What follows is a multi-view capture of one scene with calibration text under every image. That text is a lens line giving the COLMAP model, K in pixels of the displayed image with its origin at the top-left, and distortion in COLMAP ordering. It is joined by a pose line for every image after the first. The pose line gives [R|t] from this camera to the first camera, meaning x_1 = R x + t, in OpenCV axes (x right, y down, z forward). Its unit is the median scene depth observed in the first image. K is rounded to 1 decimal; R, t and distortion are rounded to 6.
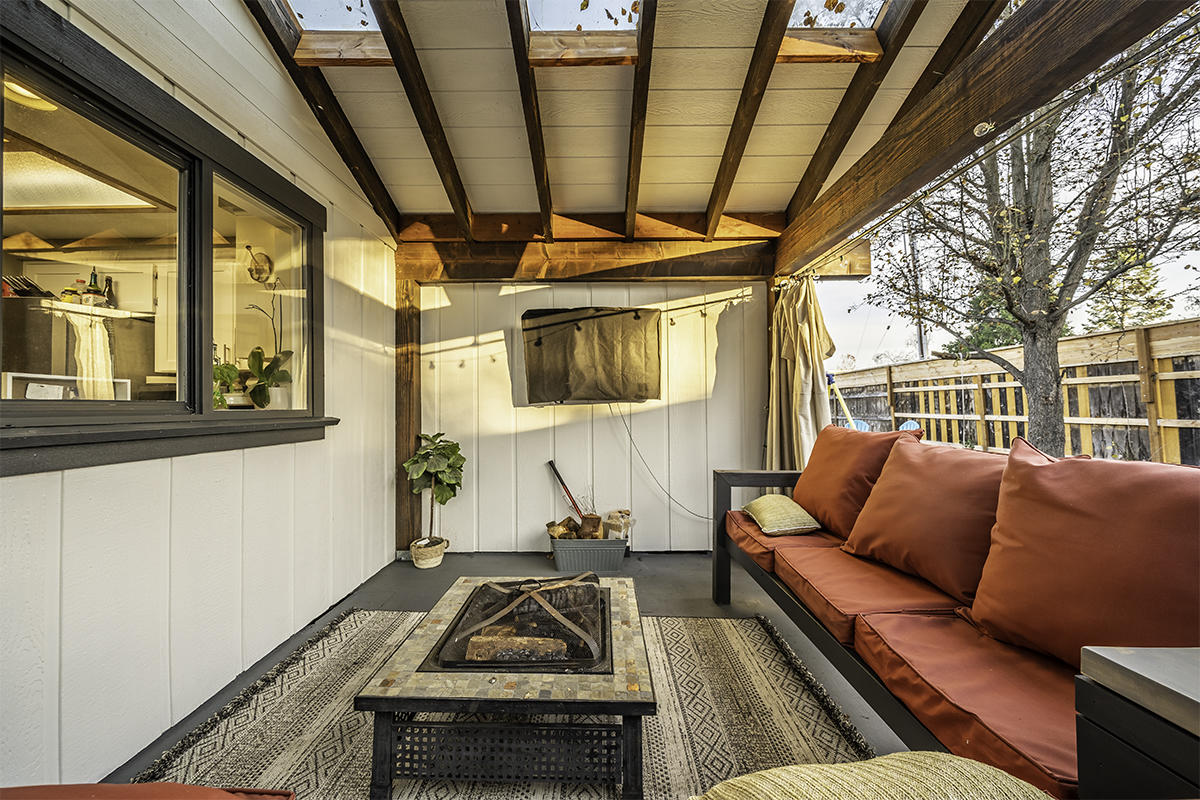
lens RADIAL K [[415.3, 0, 600.0], [0, 415.3, 400.0], [0, 0, 1]] dist [0.001103, 0.000001]
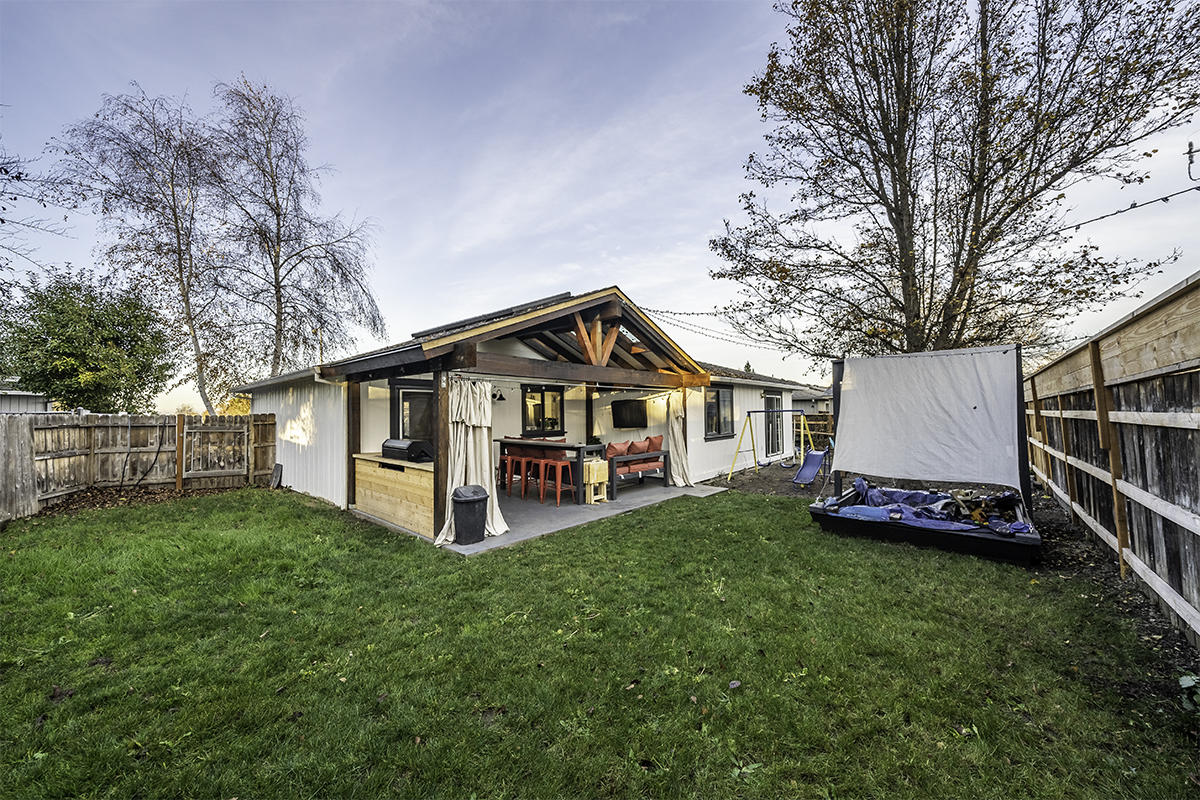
lens RADIAL K [[423.3, 0, 591.6], [0, 423.3, 401.1], [0, 0, 1]] dist [-0.000399, 0.000004]
pose [[0.744923, -0.013690, -0.667010, 1.993304], [0.016537, 0.999861, -0.002053, -0.204082], [0.666946, -0.009501, 0.745046, -1.700459]]
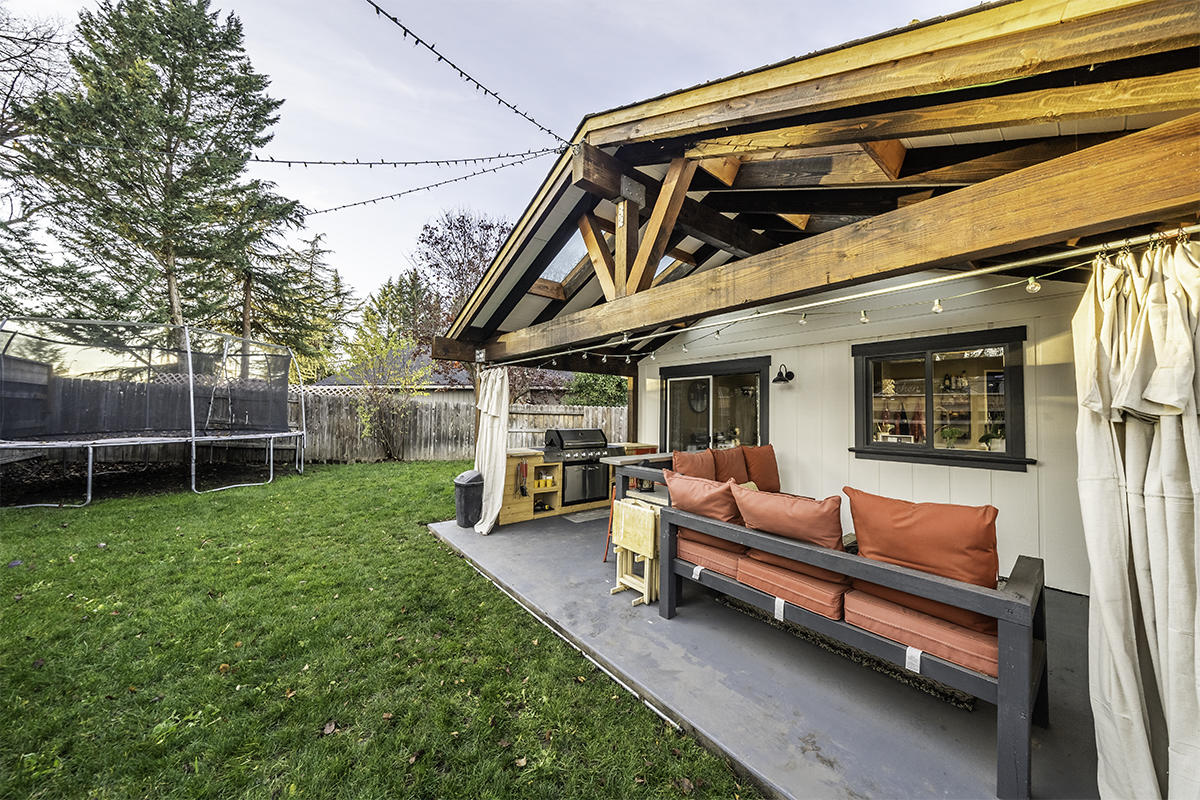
lens RADIAL K [[415.3, 0, 600.0], [0, 415.3, 400.0], [0, 0, 1]] dist [0.001103, 0.000001]
pose [[-0.777177, -0.018057, -0.629023, 1.177638], [0.010501, 0.999077, -0.041653, -0.094265], [0.629194, -0.038977, -0.776270, 0.880298]]
